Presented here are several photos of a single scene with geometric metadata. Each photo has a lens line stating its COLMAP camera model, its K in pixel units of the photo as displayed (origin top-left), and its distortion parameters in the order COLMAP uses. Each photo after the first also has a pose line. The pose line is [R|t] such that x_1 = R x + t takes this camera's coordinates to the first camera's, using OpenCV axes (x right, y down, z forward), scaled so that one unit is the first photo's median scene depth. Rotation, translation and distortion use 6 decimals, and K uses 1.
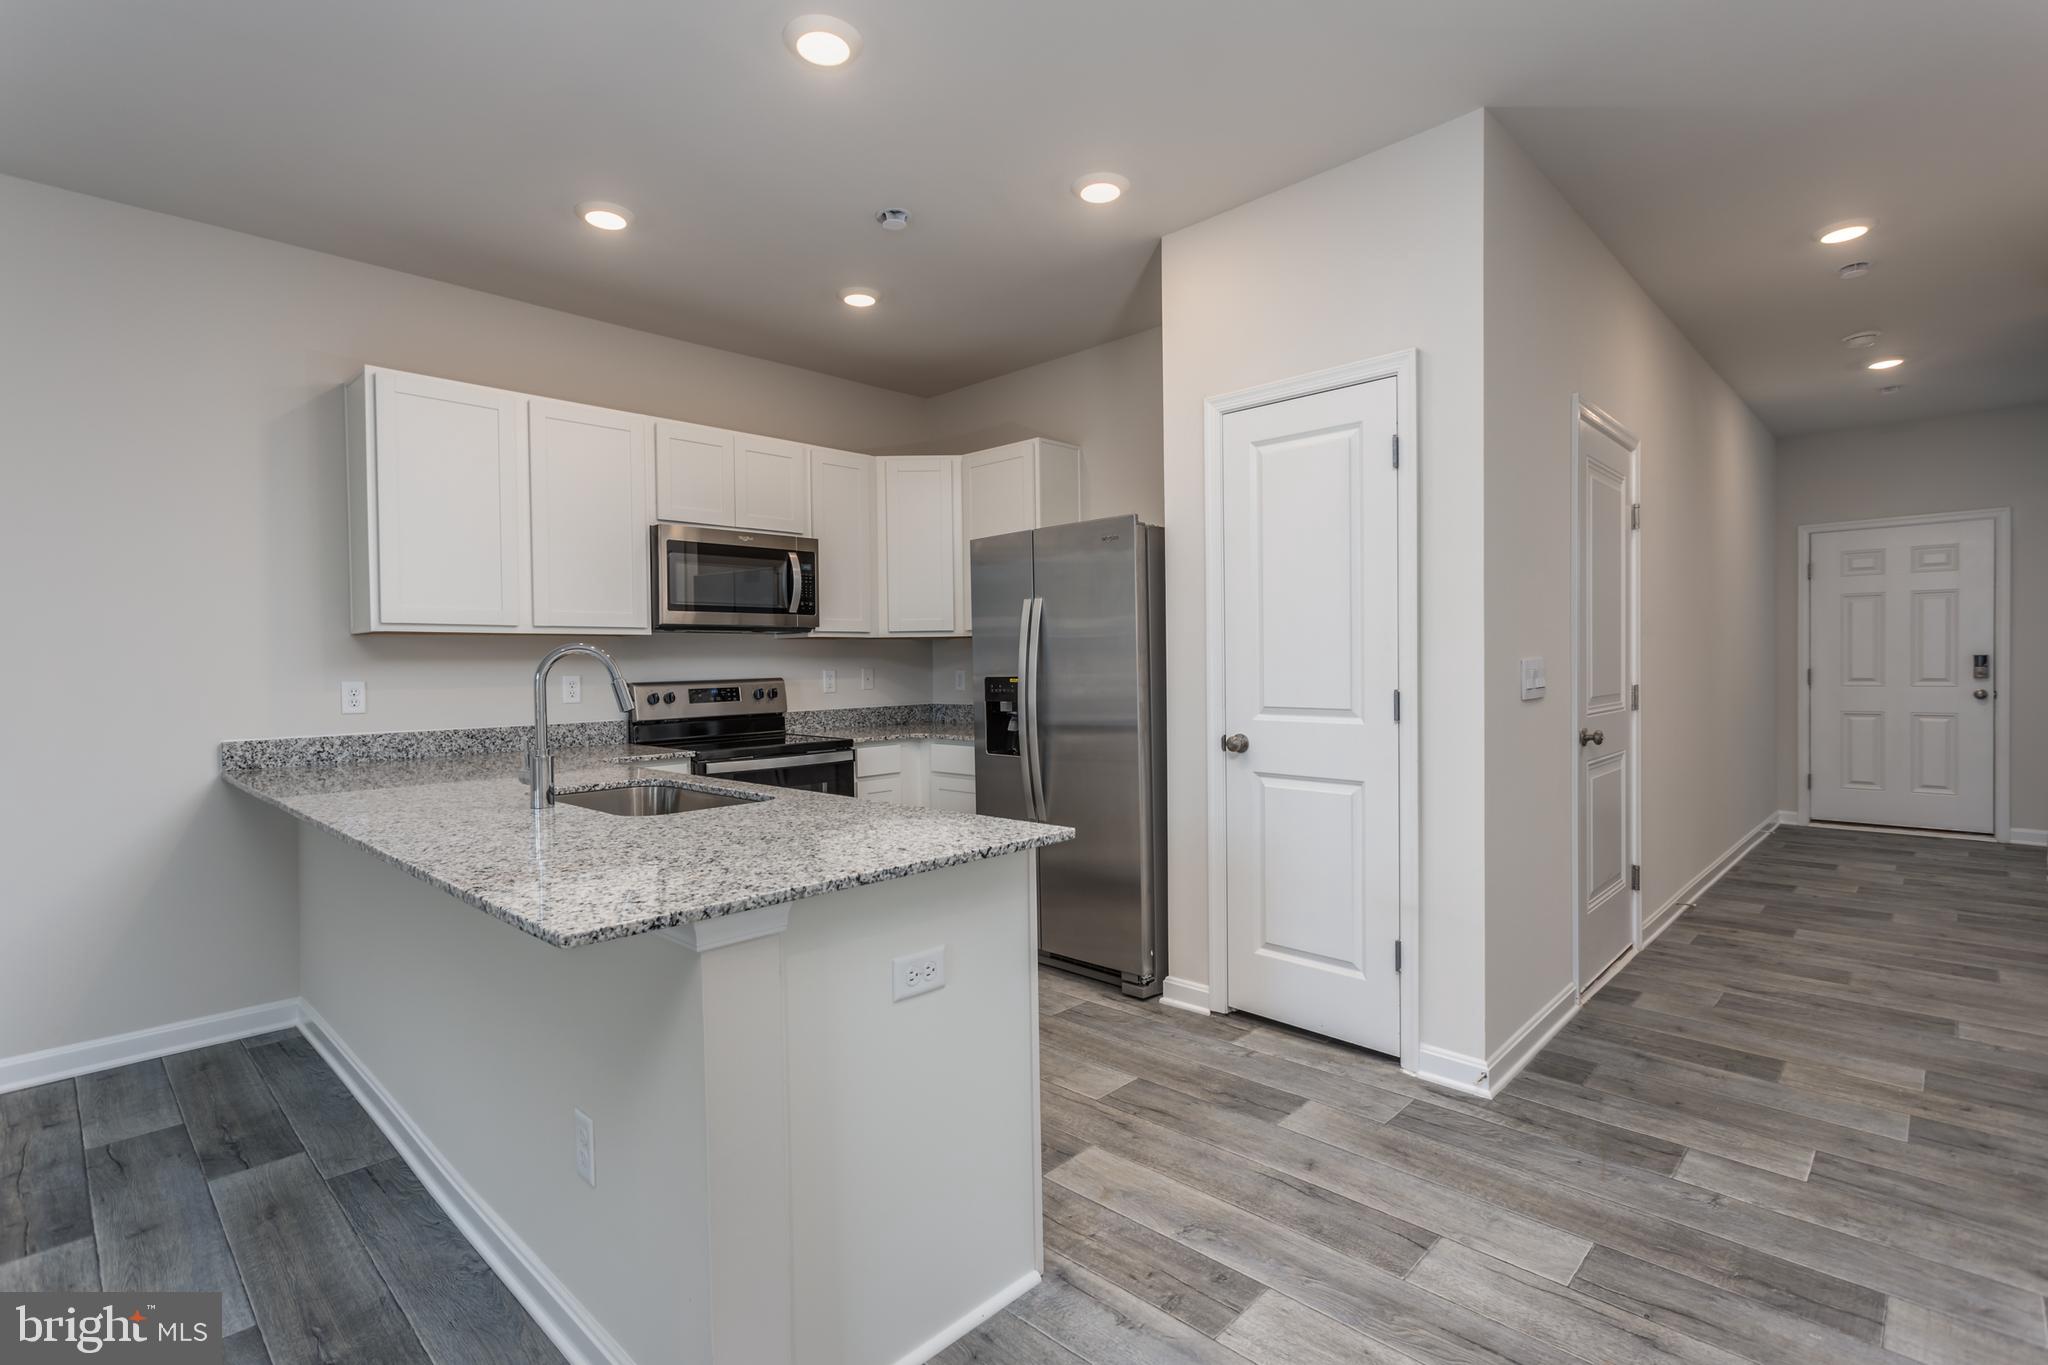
lens RADIAL K [[965.8, 0, 1024.0], [0, 965.8, 682.5], [0, 0, 1]] dist [0.005287, 0.000380]
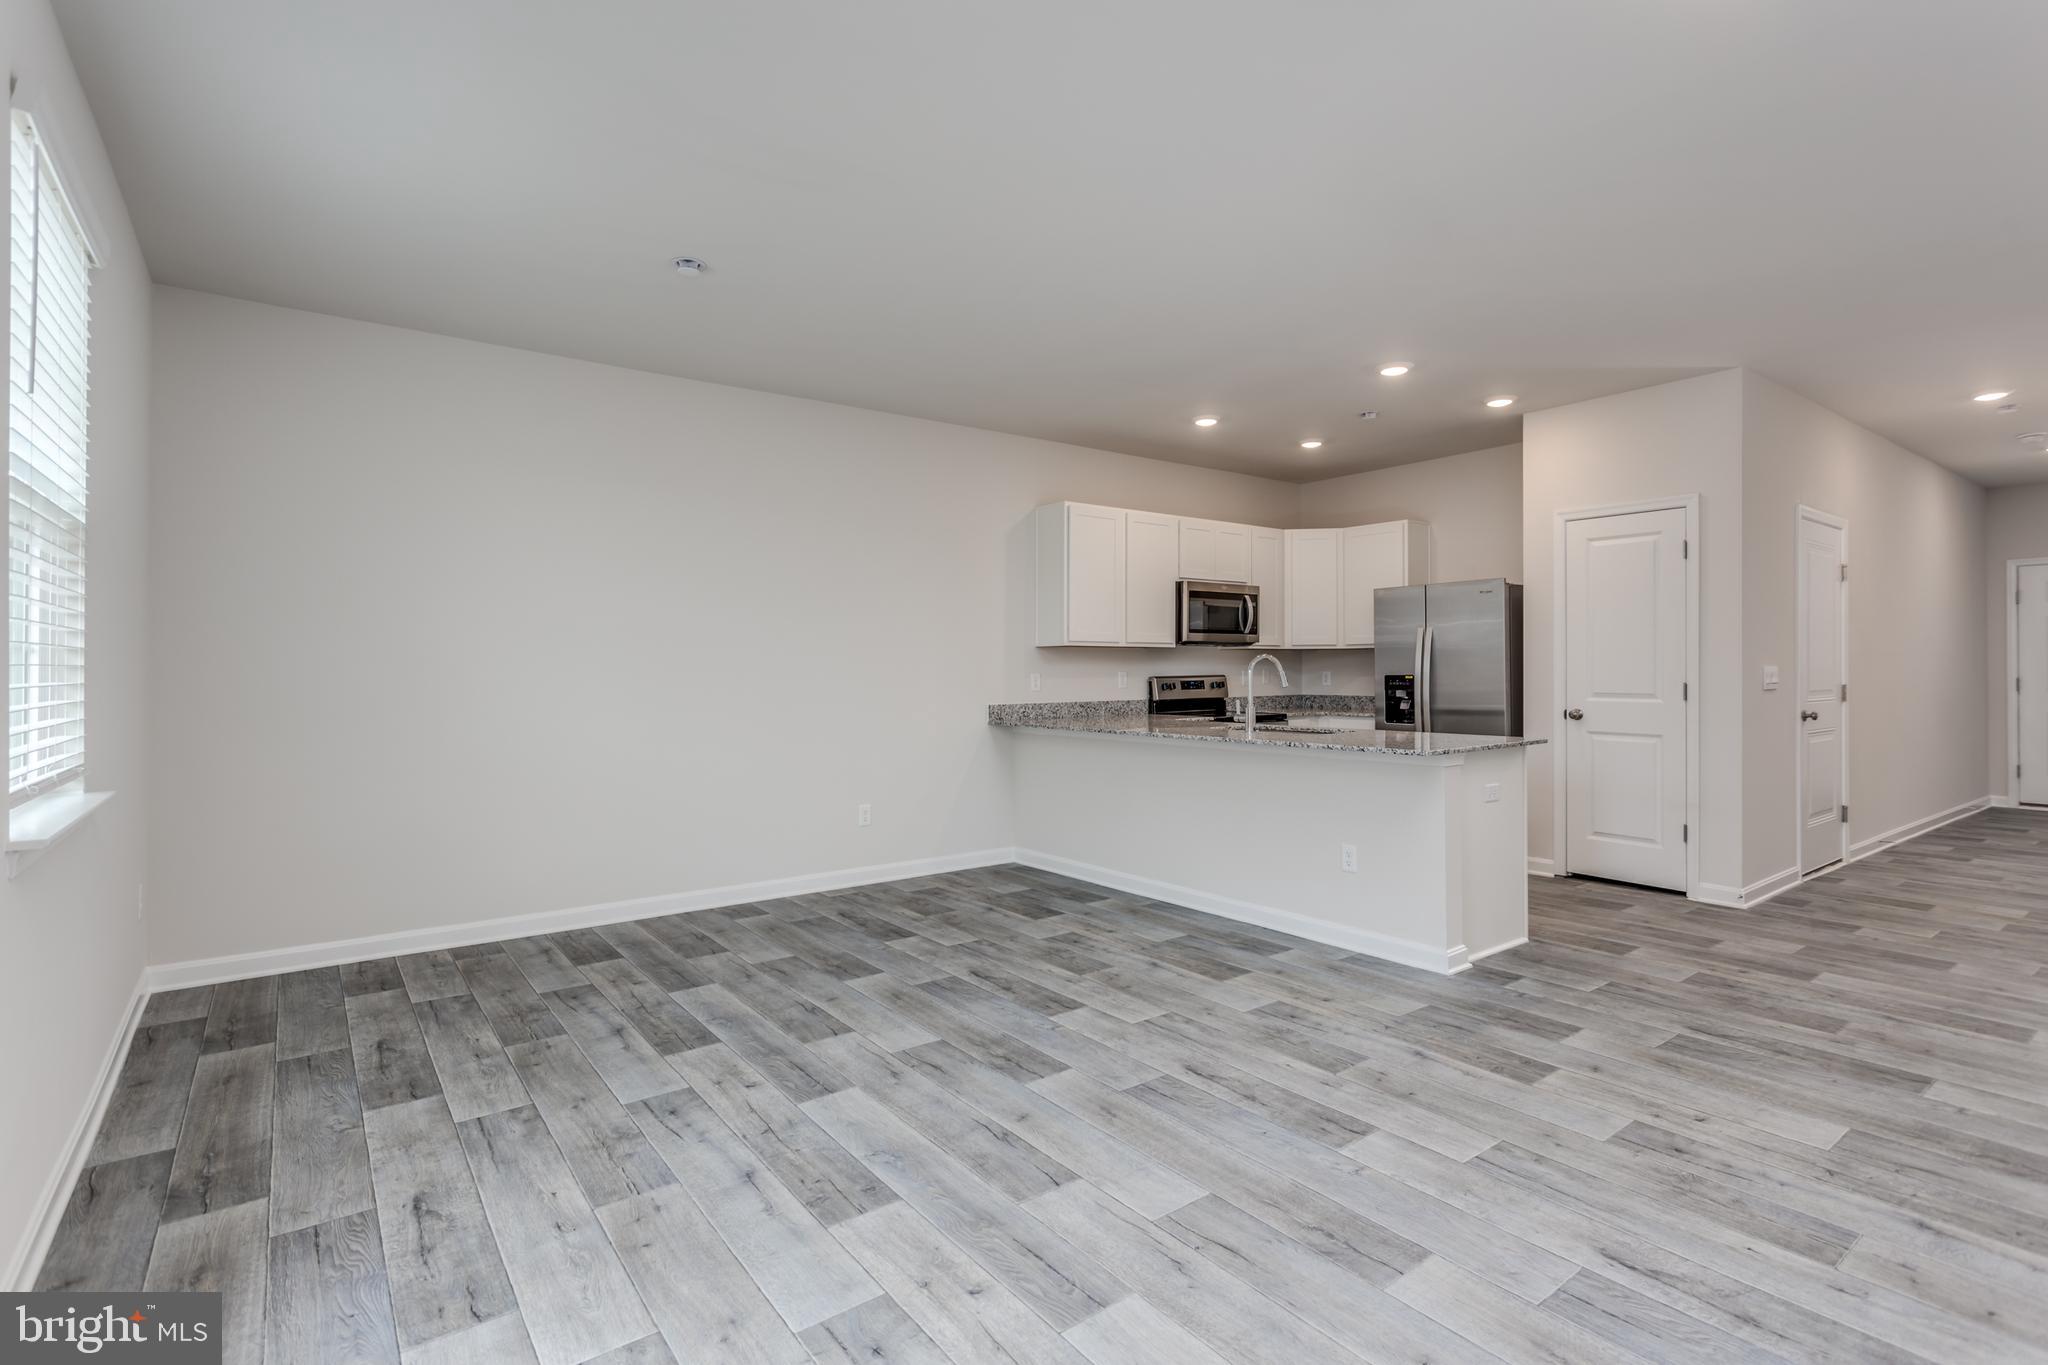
lens RADIAL K [[972.6, 0, 1027.6], [0, 972.6, 670.7], [0, 0, 1]] dist [0.008471, 0.000710]
pose [[0.988129, 0.009562, -0.153328, -0.403856], [-0.012271, 0.999785, -0.016732, 0.022887], [0.153135, 0.018414, 0.988034, -0.725432]]
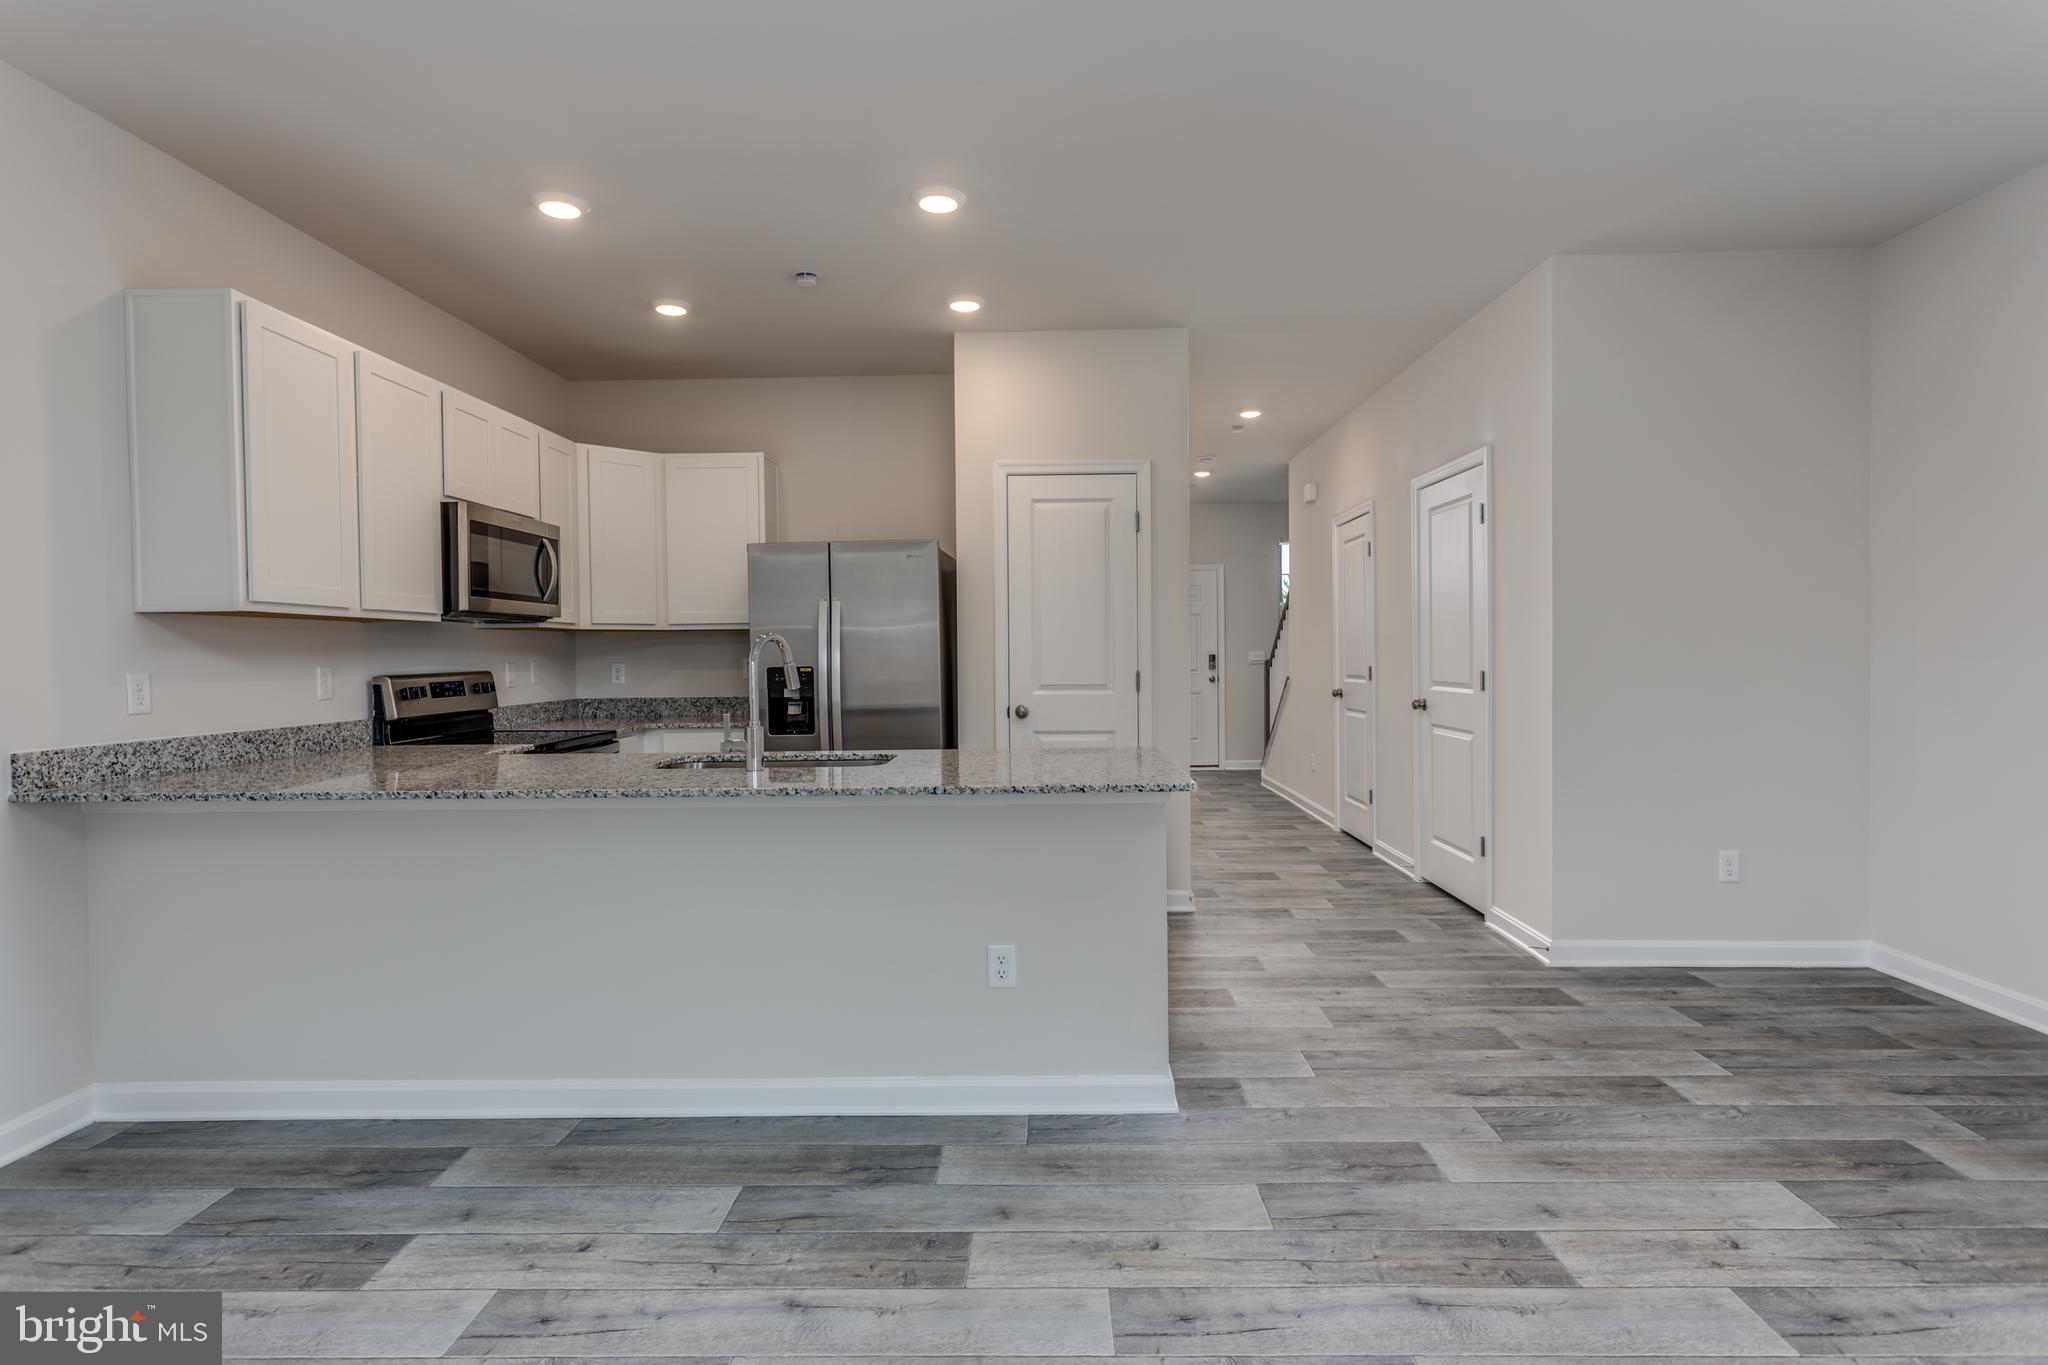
lens RADIAL K [[1043.0, 0, 1032.5], [0, 1043.0, 687.8], [0, 0, 1]] dist [-0.002373, 0.000477]
pose [[0.728385, -0.016224, 0.684976, -0.694233], [0.014914, 0.999858, 0.007823, 0.014244], [-0.685005, 0.004517, 0.728524, -0.100907]]
